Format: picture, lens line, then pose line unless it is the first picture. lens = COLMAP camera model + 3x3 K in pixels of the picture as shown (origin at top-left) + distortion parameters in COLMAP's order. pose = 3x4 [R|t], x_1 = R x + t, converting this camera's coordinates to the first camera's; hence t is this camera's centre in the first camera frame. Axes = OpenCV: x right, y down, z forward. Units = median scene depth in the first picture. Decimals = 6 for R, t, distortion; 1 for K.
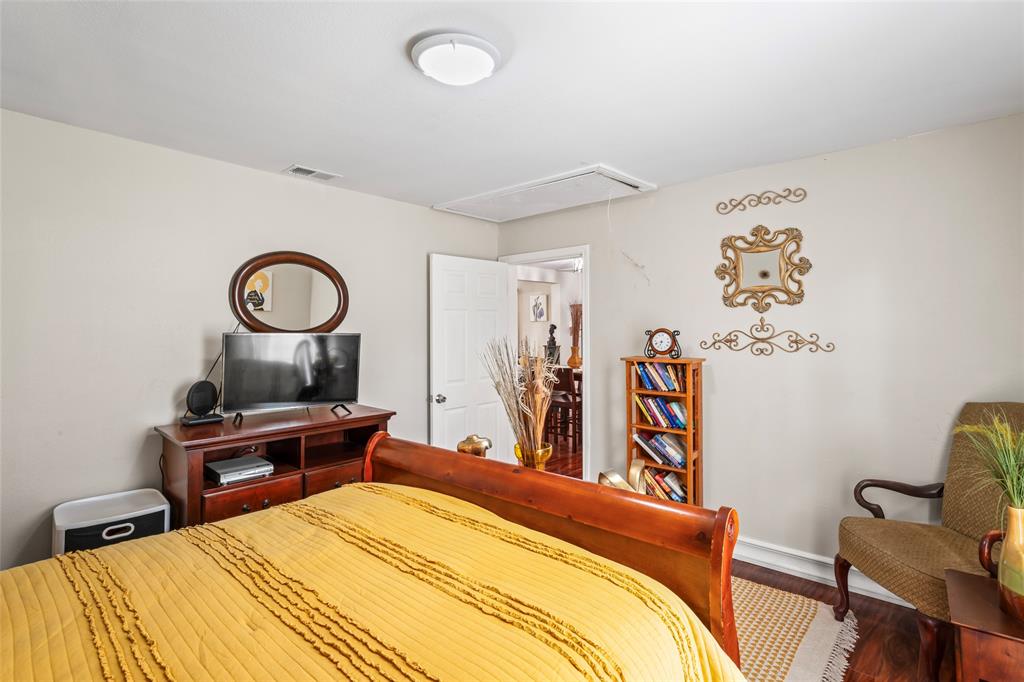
lens RADIAL K [[475.2, 0, 512.0], [0, 475.2, 341.0], [0, 0, 1]] dist [-0.026933, 0.000005]
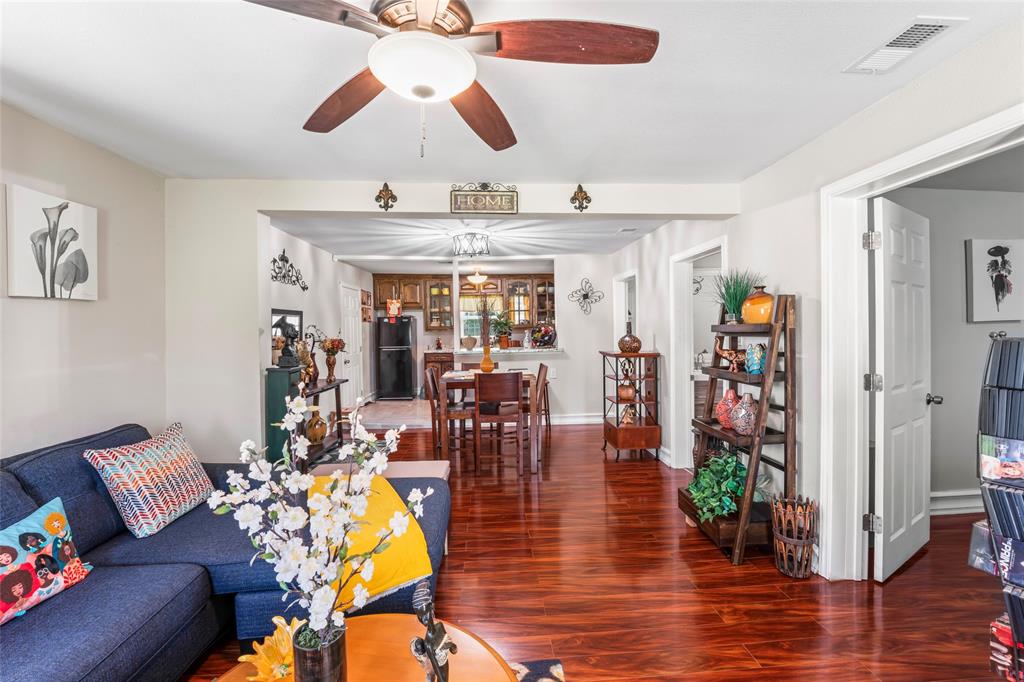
lens RADIAL K [[415.4, 0, 509.8], [0, 415.4, 329.2], [0, 0, 1]] dist [-0.026431, 0.000756]
pose [[-0.701295, 0.010260, 0.712798, -0.307913], [0.035743, 0.999145, 0.020784, -0.023526], [-0.711975, 0.040053, -0.701062, 1.113258]]
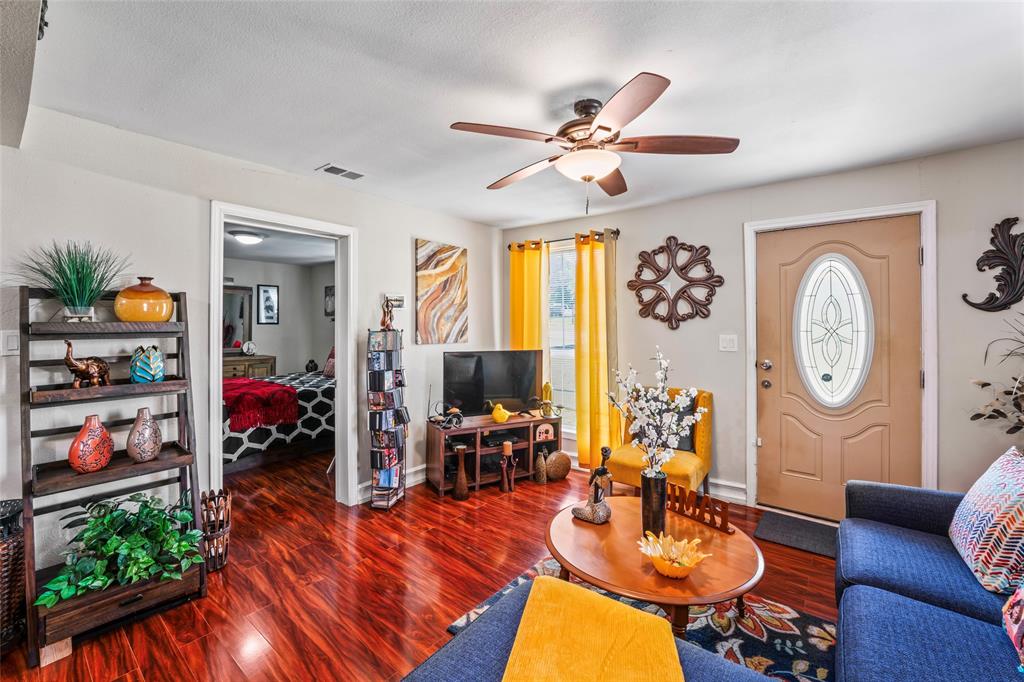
lens RADIAL K [[420.7, 0, 512.2], [0, 420.7, 321.3], [0, 0, 1]] dist [-0.024483, 0.000804]
pose [[0.055413, -0.009425, -0.998419, 0.051693], [-0.030363, 0.999477, -0.011120, -0.019185], [0.998002, 0.030931, 0.055098, 0.975531]]
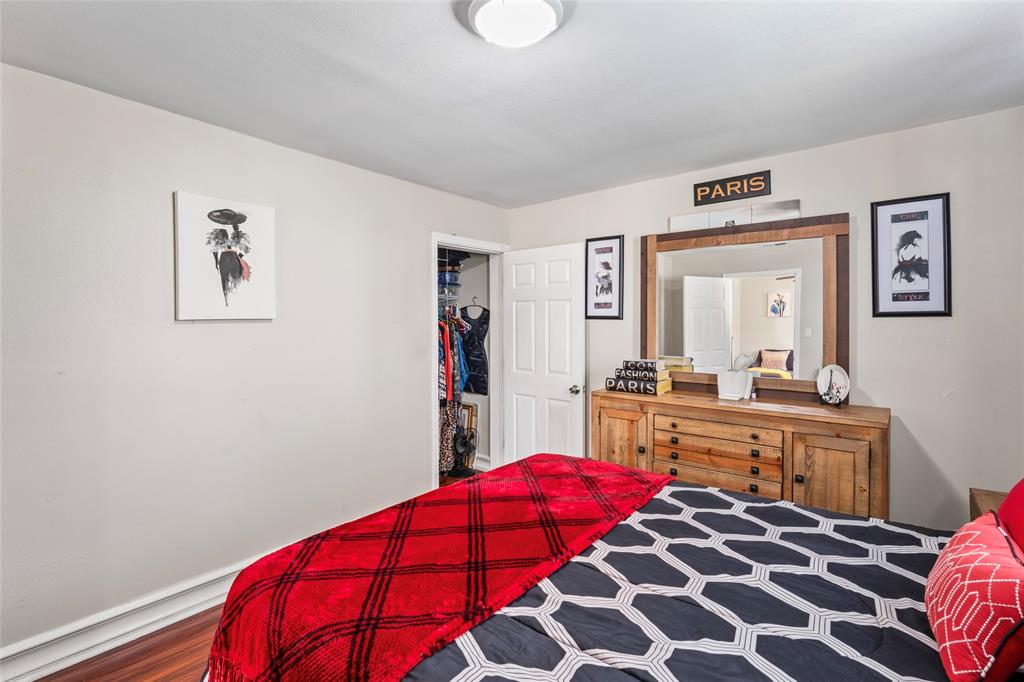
lens RADIAL K [[481.9, 0, 515.4], [0, 481.9, 324.4], [0, 0, 1]] dist [-0.021591, -0.000063]
pose [[-0.999220, 0.003624, -0.039332, -0.534068], [0.002422, 0.999530, 0.030569, -0.012766], [0.039424, 0.030450, -0.998759, 0.836643]]
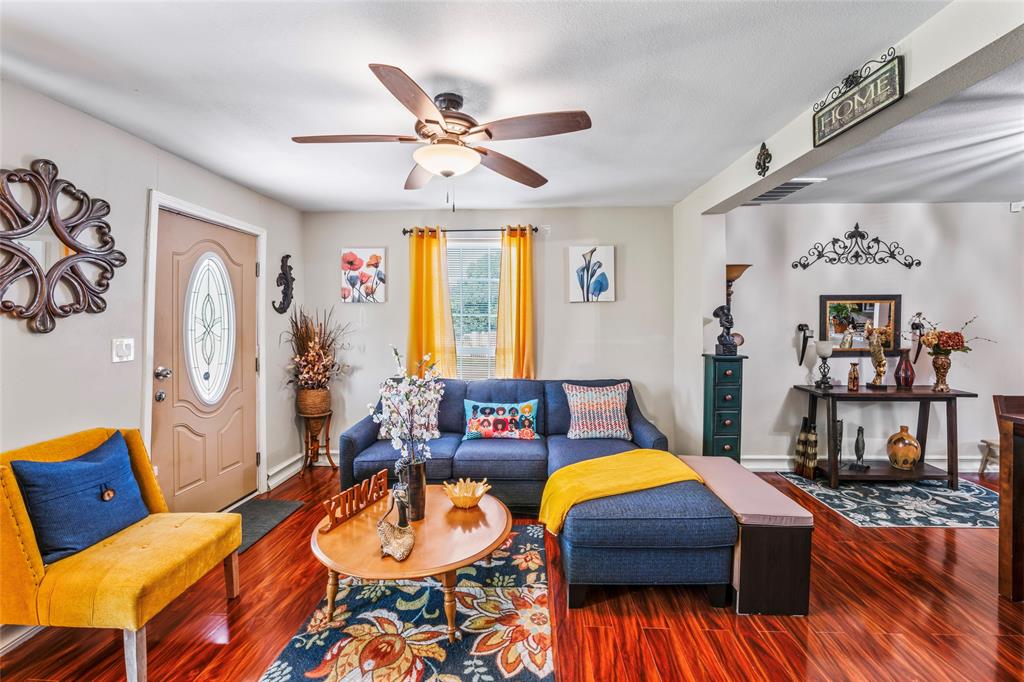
lens RADIAL K [[420.7, 0, 512.2], [0, 420.7, 321.3], [0, 0, 1]] dist [-0.024483, 0.000804]
pose [[0.776577, -0.003143, 0.630015, -0.304124], [0.020334, 0.999592, -0.020078, -0.017439], [-0.629694, 0.028403, 0.776324, 0.827429]]
